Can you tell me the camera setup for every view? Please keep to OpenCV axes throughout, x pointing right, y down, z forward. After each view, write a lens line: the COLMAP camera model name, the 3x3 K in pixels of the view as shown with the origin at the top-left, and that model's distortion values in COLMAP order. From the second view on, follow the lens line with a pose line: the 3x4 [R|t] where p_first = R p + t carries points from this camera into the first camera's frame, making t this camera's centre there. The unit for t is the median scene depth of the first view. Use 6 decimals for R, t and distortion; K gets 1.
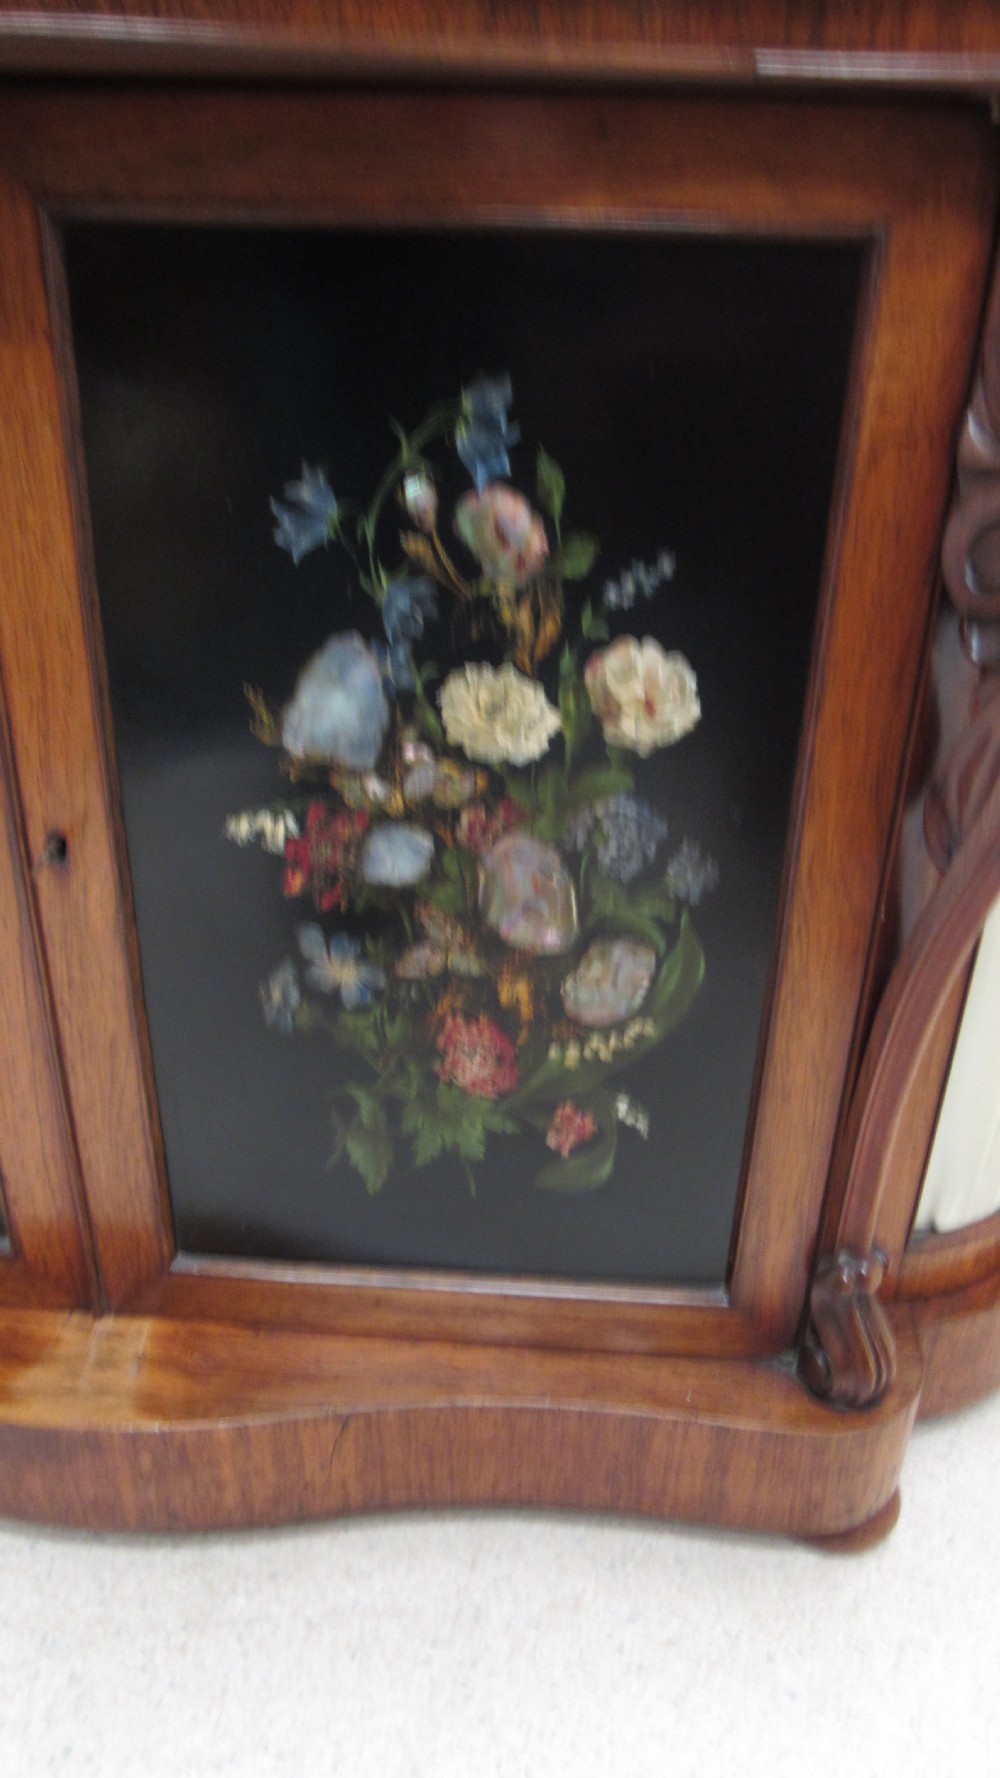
lens RADIAL K [[1271.6, 0, 506.3], [0, 1271.6, 890.2], [0, 0, 1]] dist [-0.026545, 0.009835]
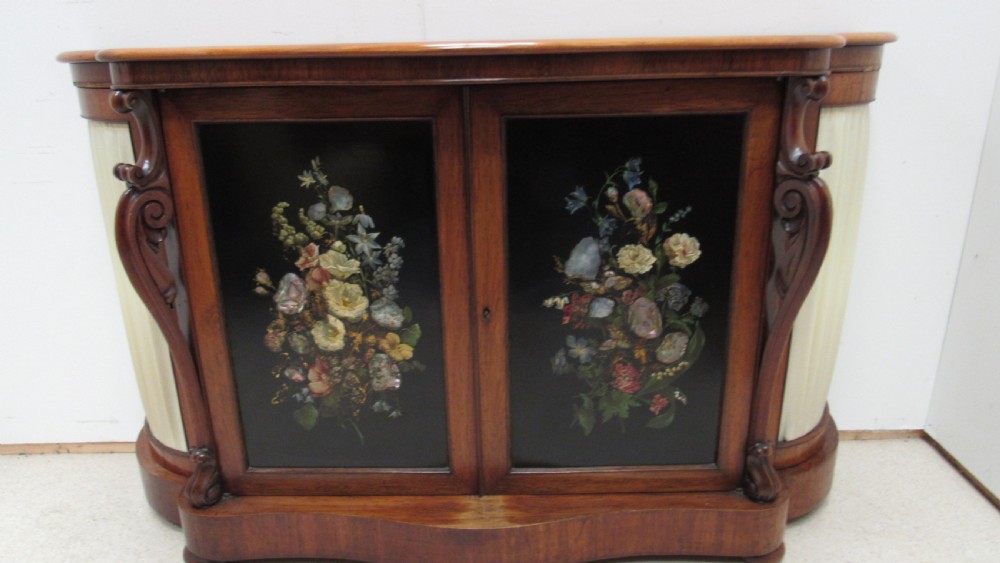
lens RADIAL K [[715.2, 0, 501.9], [0, 715.2, 288.4], [0, 0, 1]] dist [-0.026545, 0.009835]
pose [[0.997303, -0.064498, 0.035019, -0.380740], [0.068561, 0.989011, -0.130981, 0.133406], [-0.026186, 0.133028, 0.990766, -0.679684]]
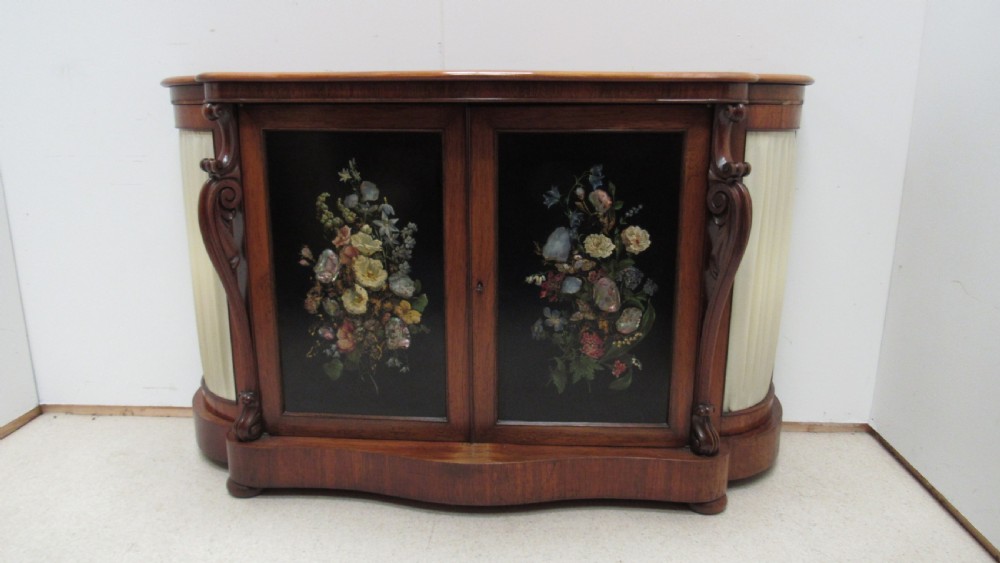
lens RADIAL K [[715.2, 0, 501.7], [0, 715.2, 290.3], [0, 0, 1]] dist [-0.026545, 0.009835]
pose [[0.999602, -0.027731, -0.005237, -0.284933], [0.025918, 0.975488, -0.218519, 0.448688], [0.011168, 0.218296, 0.975819, -1.073304]]
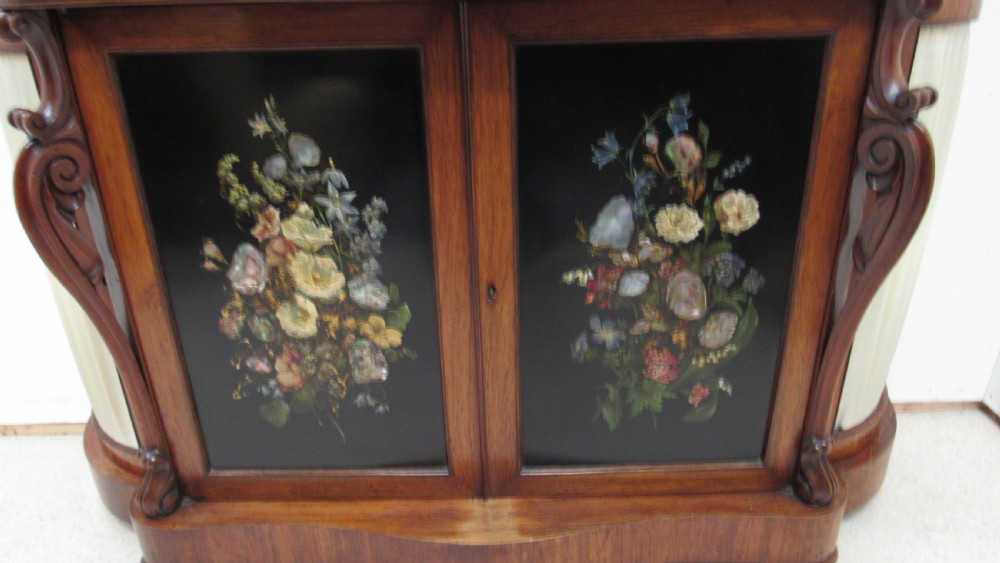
lens RADIAL K [[715.2, 0, 501.6], [0, 715.2, 286.0], [0, 0, 1]] dist [-0.026545, 0.009835]
pose [[0.996426, -0.076448, 0.035928, -0.390922], [0.077573, 0.996504, -0.031017, -0.000275], [-0.033431, 0.033693, 0.998873, -0.358605]]
